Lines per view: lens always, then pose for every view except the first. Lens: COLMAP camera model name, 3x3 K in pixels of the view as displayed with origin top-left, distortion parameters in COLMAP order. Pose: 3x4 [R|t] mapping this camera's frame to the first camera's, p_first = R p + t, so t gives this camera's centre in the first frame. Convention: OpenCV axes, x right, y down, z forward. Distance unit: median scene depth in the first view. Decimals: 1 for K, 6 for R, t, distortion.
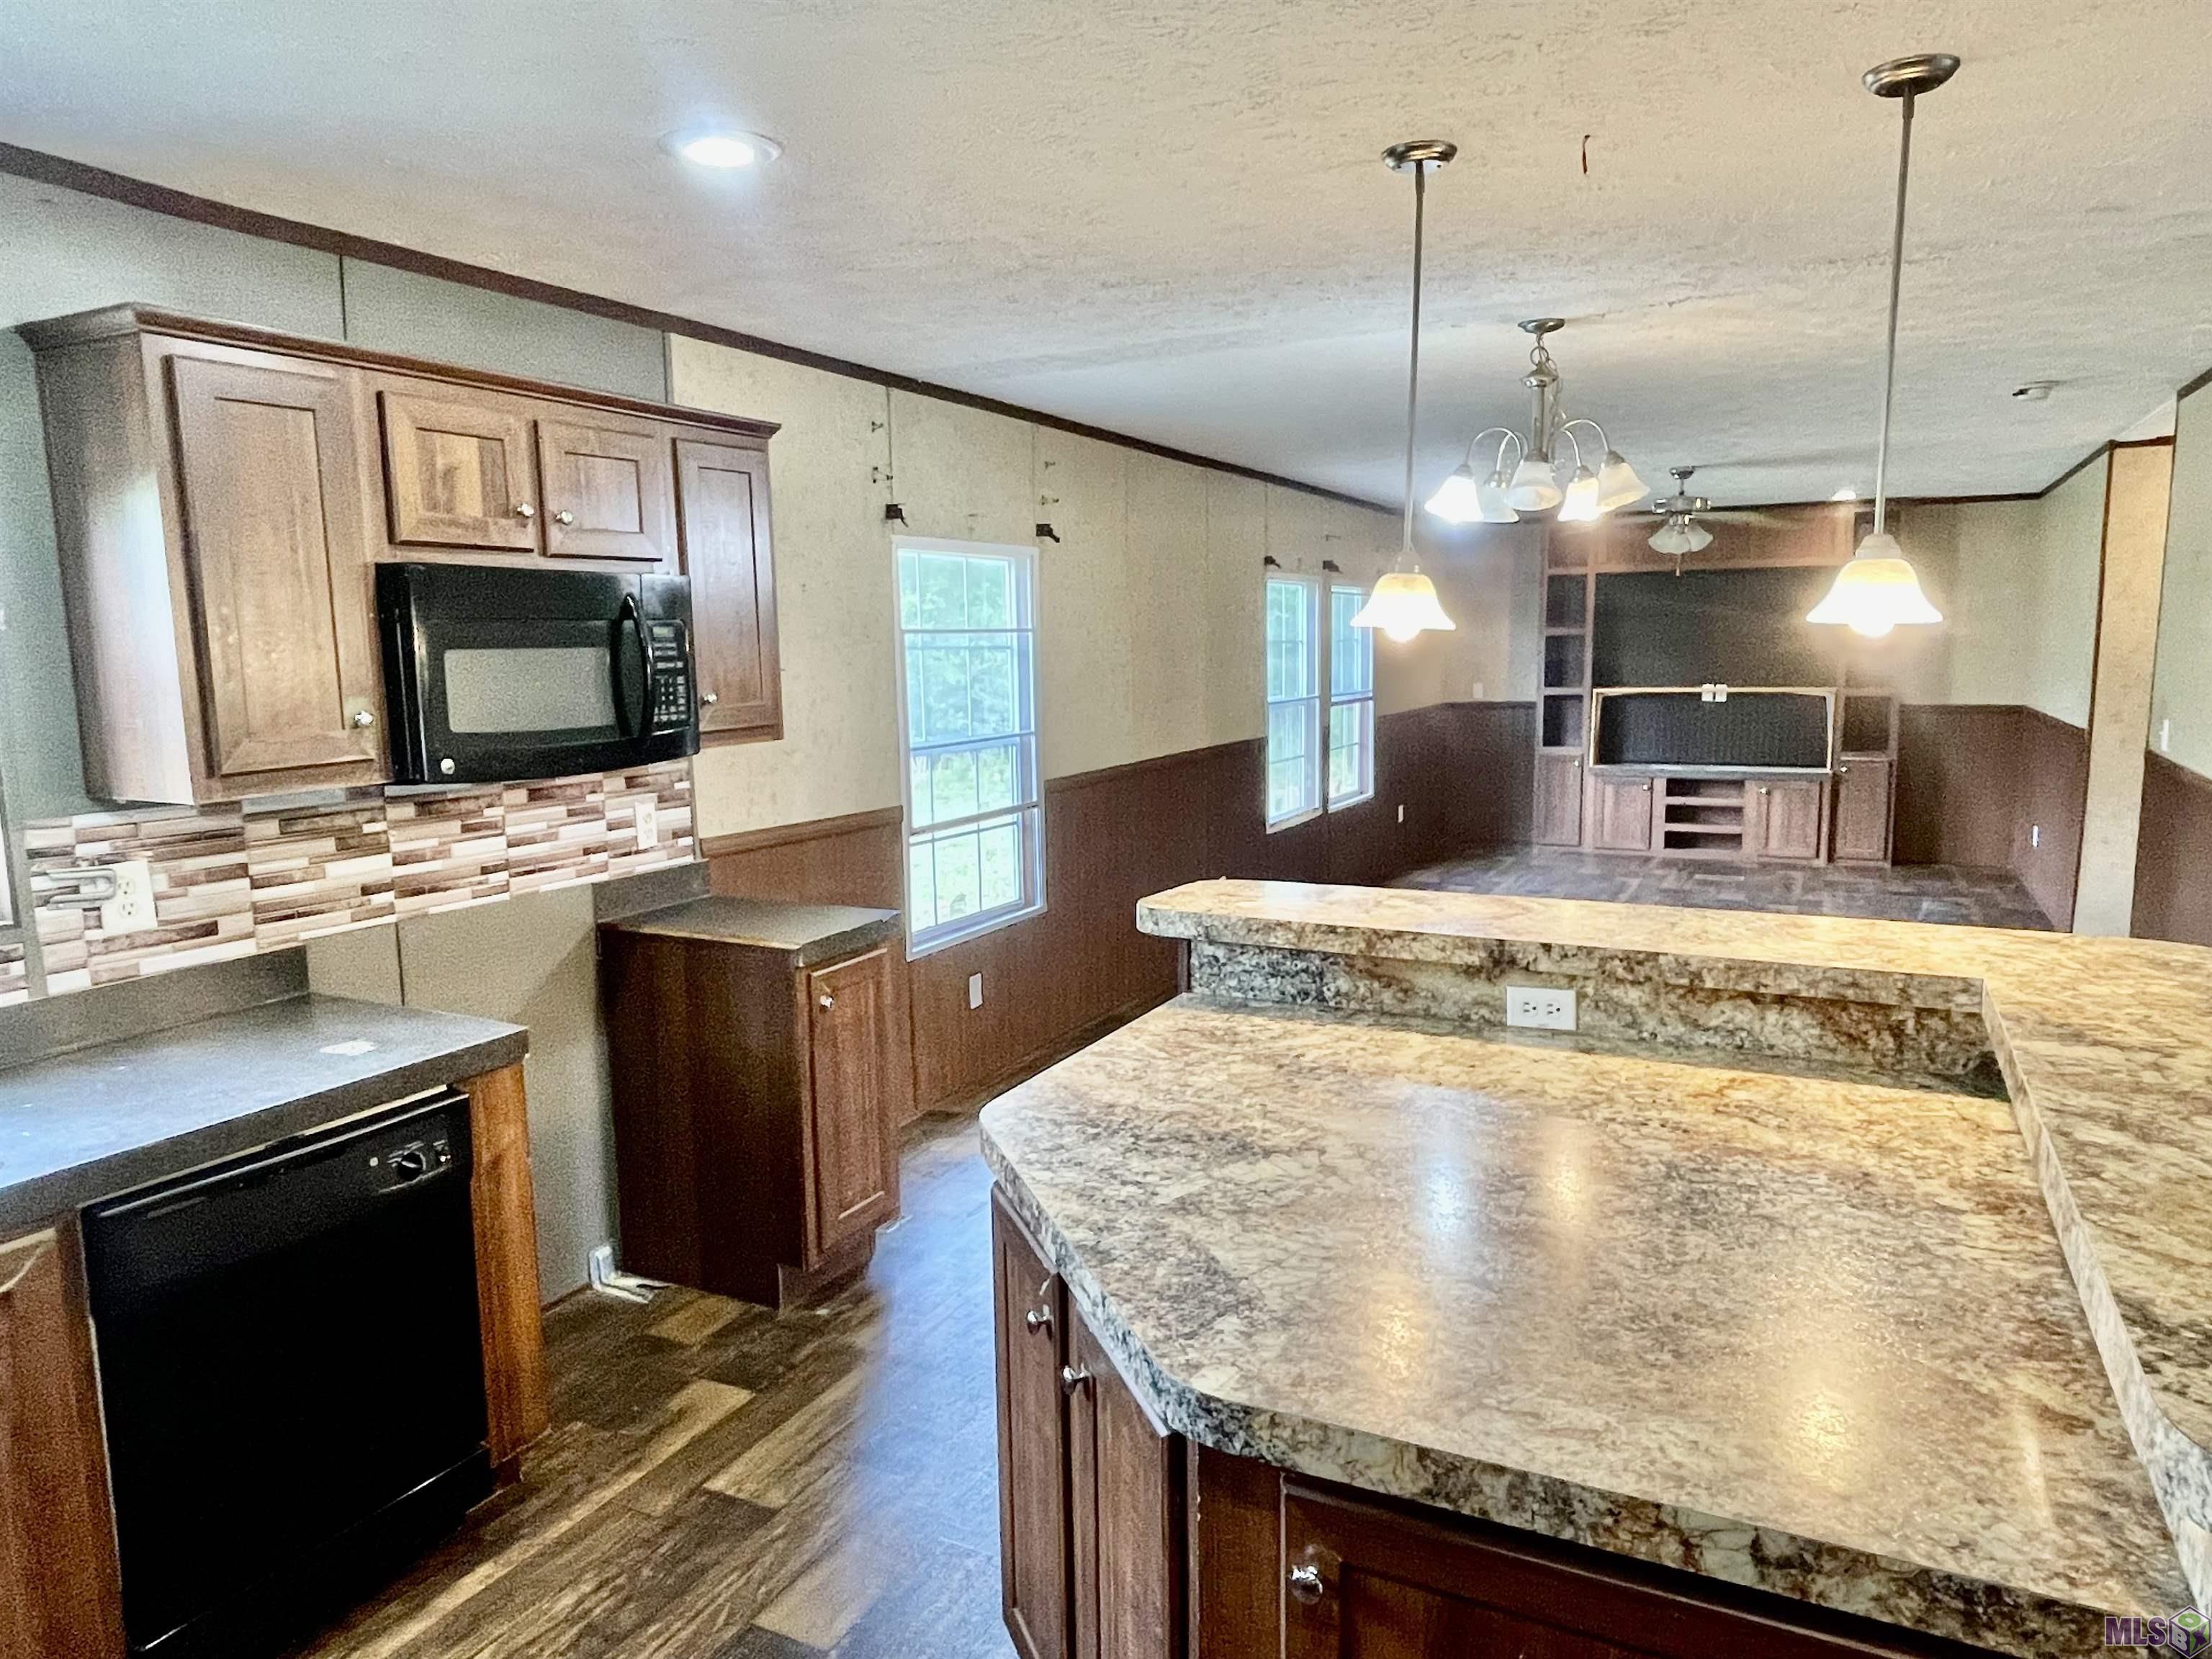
lens RADIAL K [[1435.4, 0, 1095.3], [0, 1435.4, 835.8], [0, 0, 1]] dist [0.017191, -0.033230]
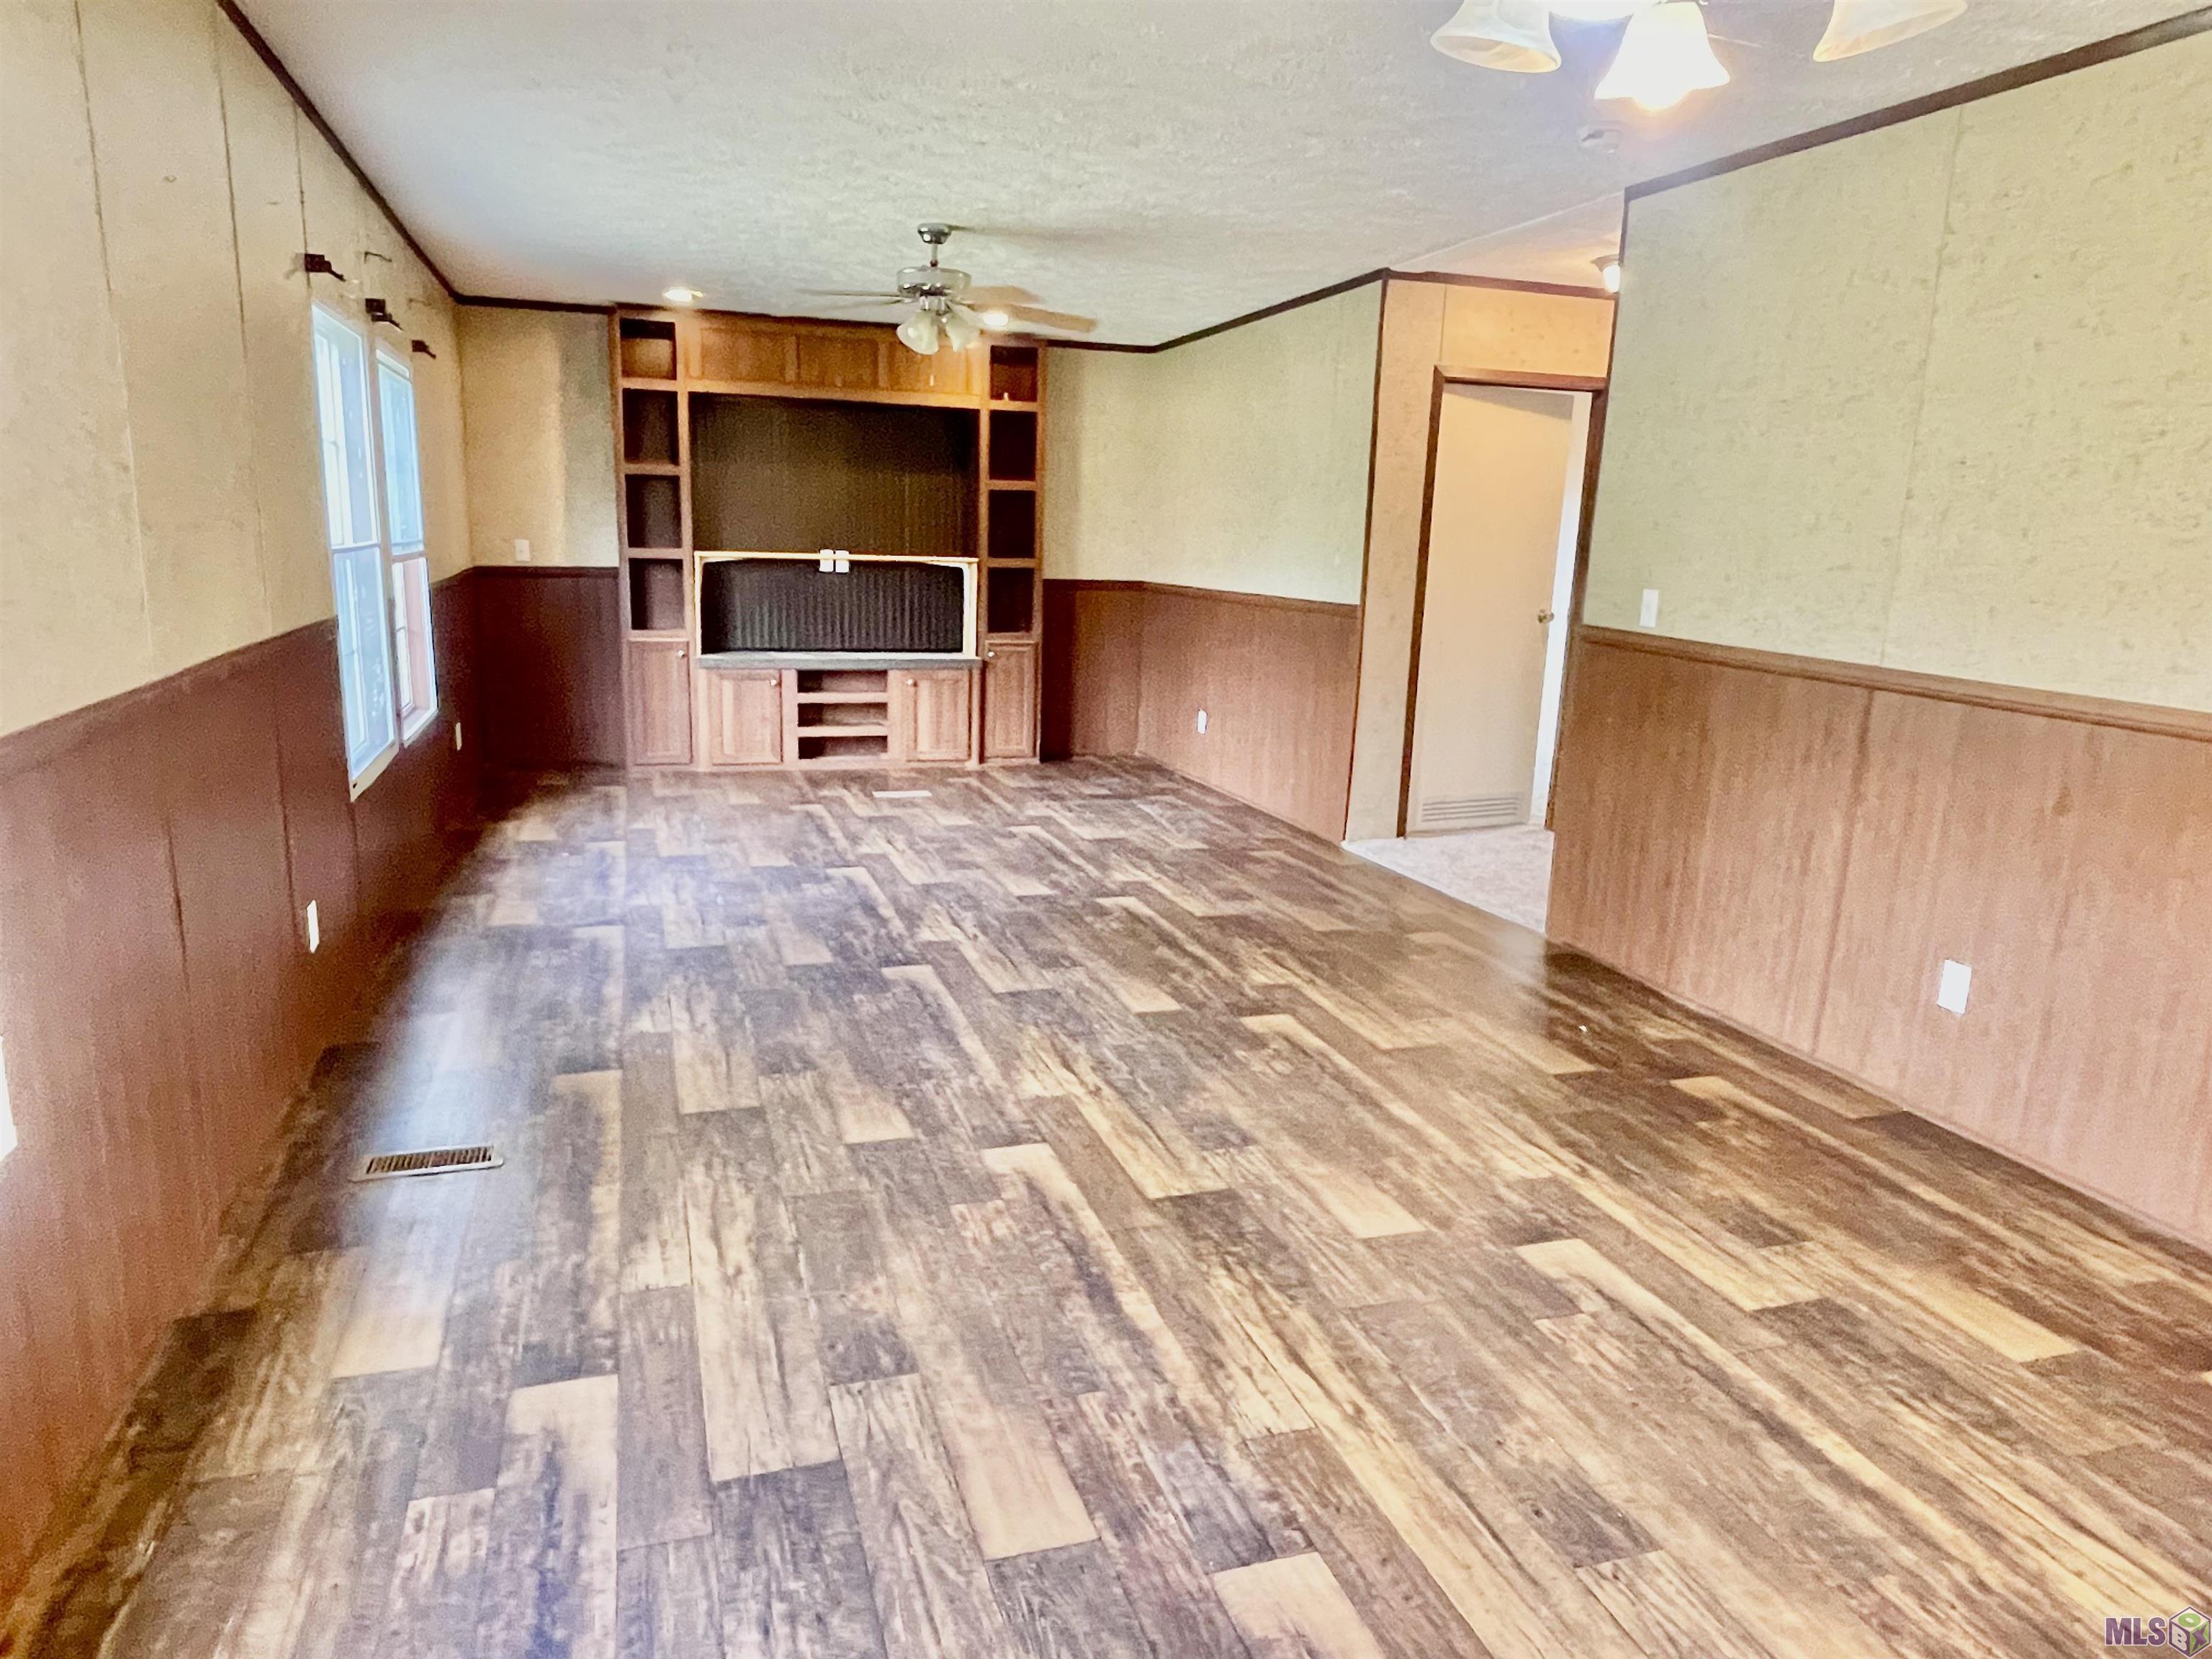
lens RADIAL K [[1435.4, 0, 1088.3], [0, 1435.4, 841.9], [0, 0, 1]] dist [0.017191, -0.033230]
pose [[0.709684, -0.111979, 0.695563, -0.122260], [0.053109, 0.992982, 0.105674, -0.057940], [-0.702515, -0.038054, 0.710651, 0.899895]]
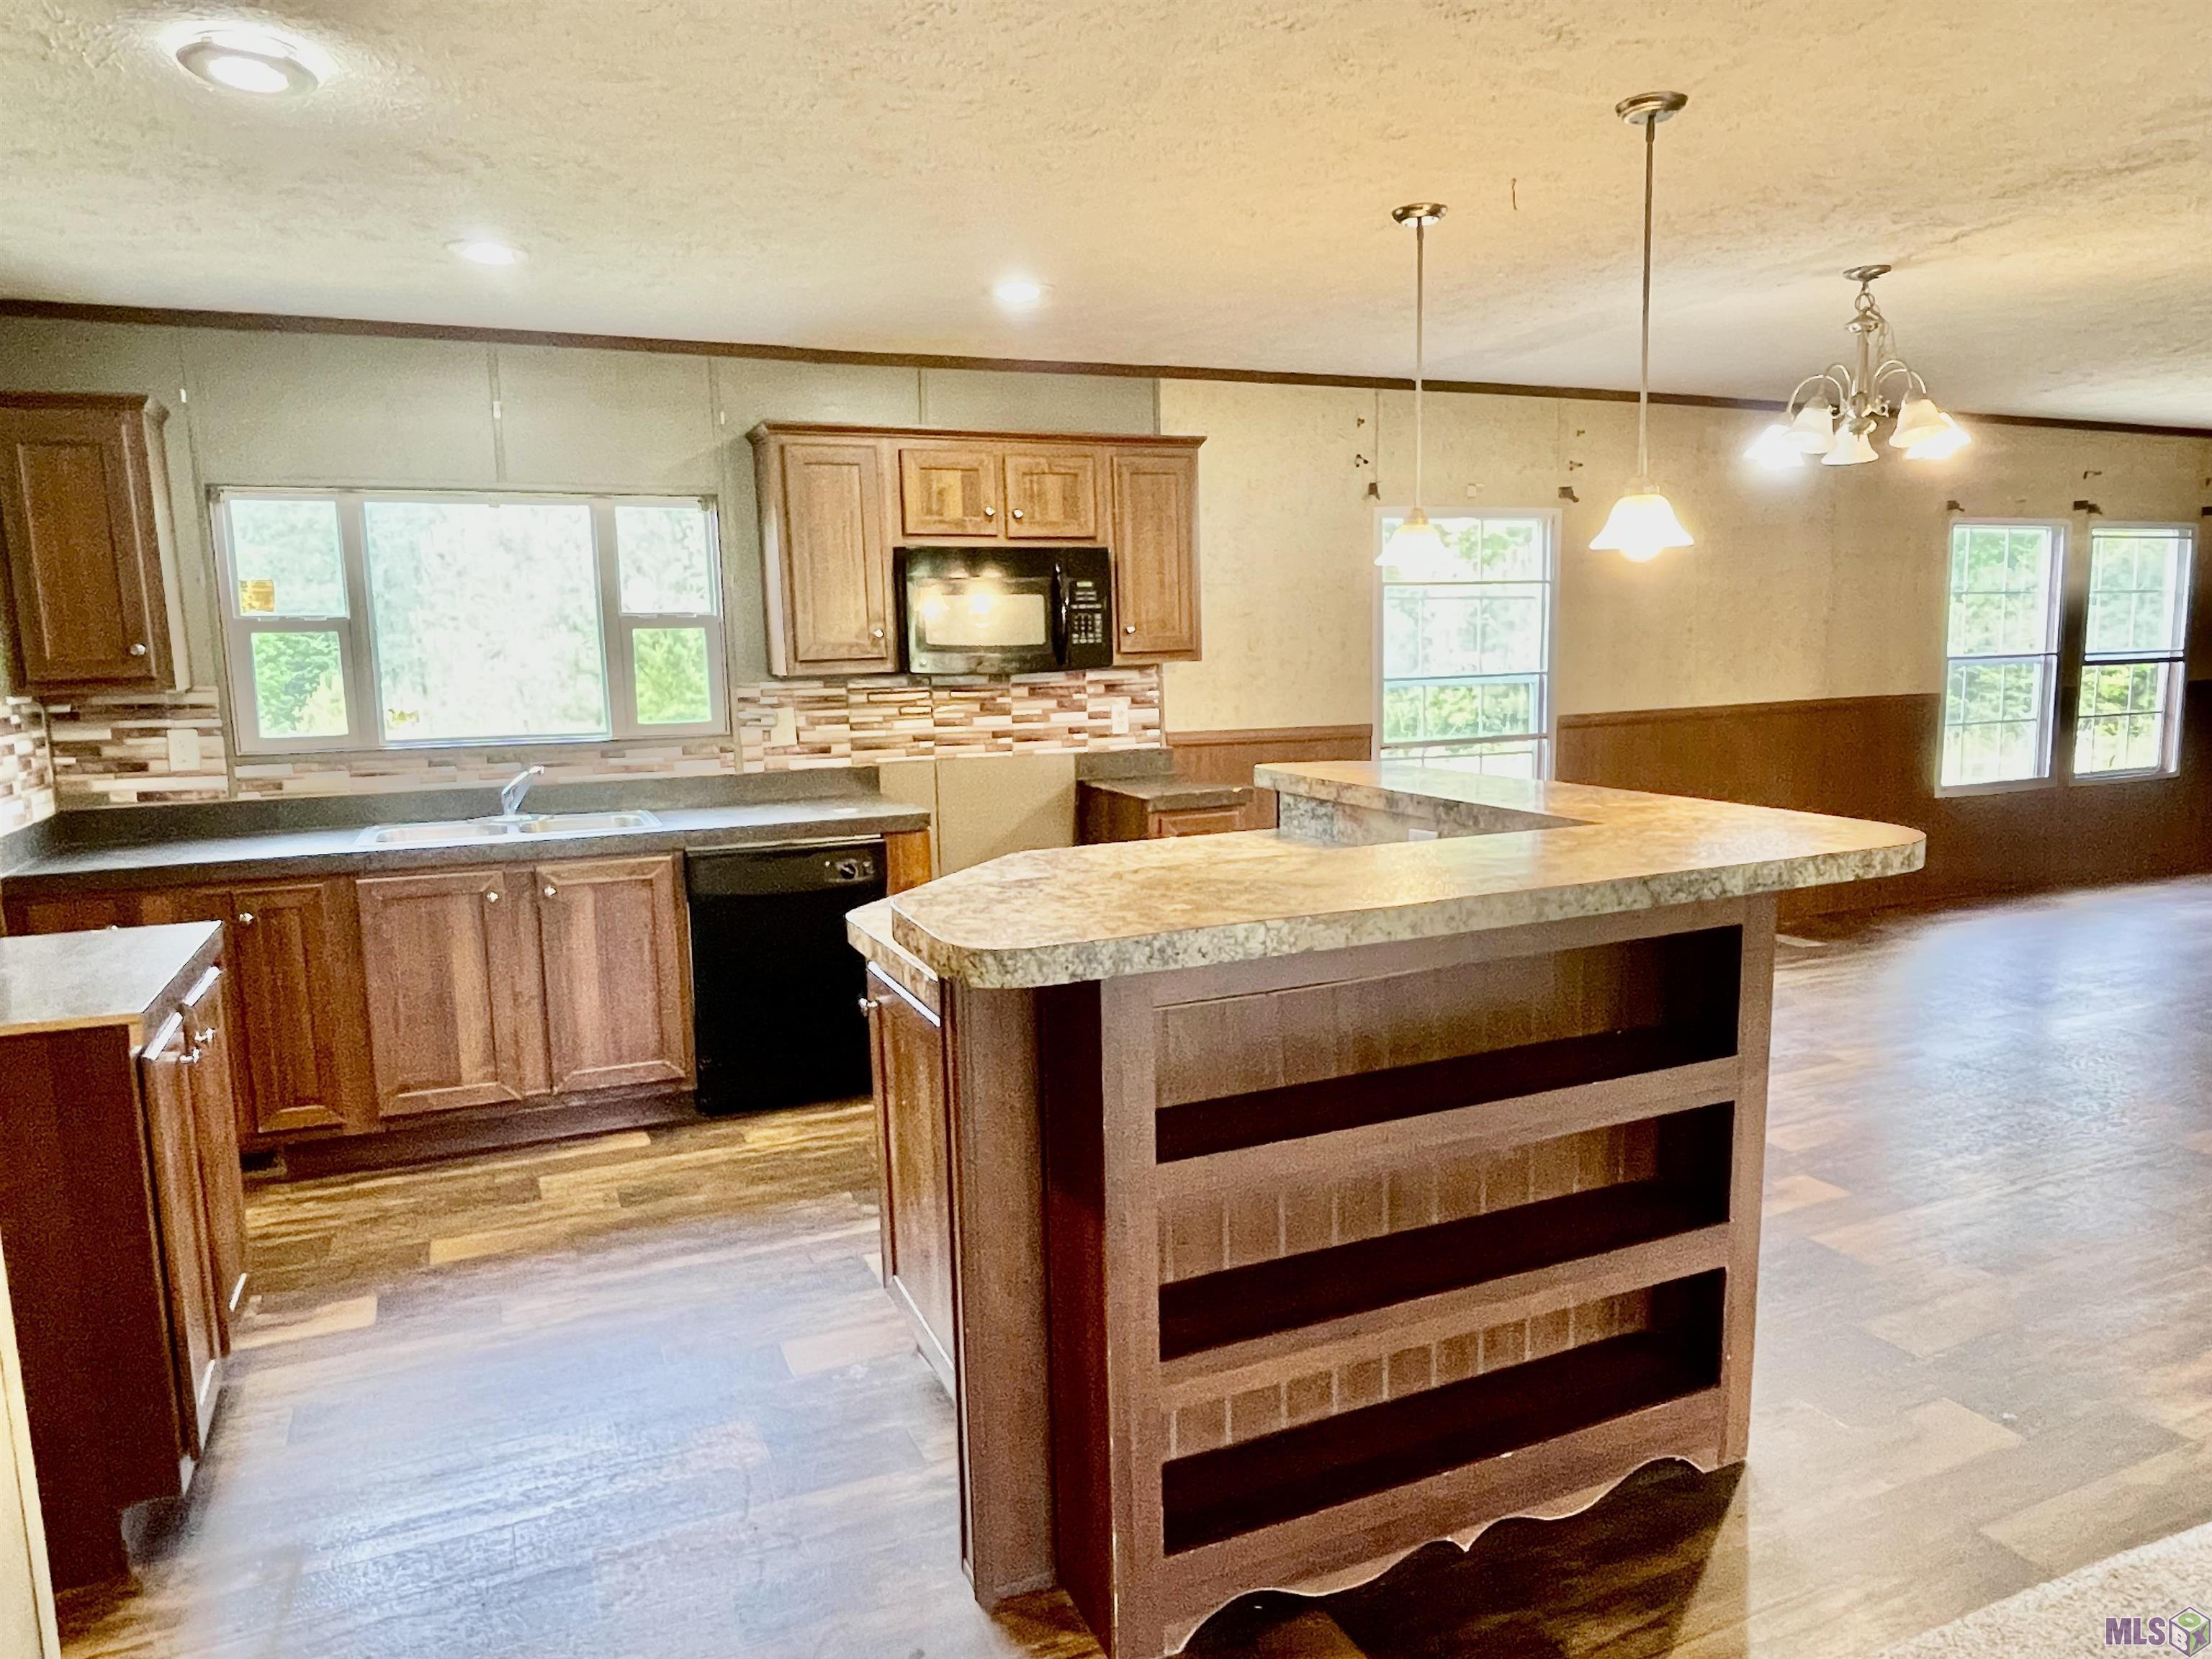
lens RADIAL K [[1435.4, 0, 1092.9], [0, 1435.4, 846.7], [0, 0, 1]] dist [0.017191, -0.033230]
pose [[0.773118, 0.092377, -0.627500, 0.602018], [-0.076710, 0.995693, 0.052069, 0.049139], [0.629607, 0.007879, 0.776874, -0.160826]]
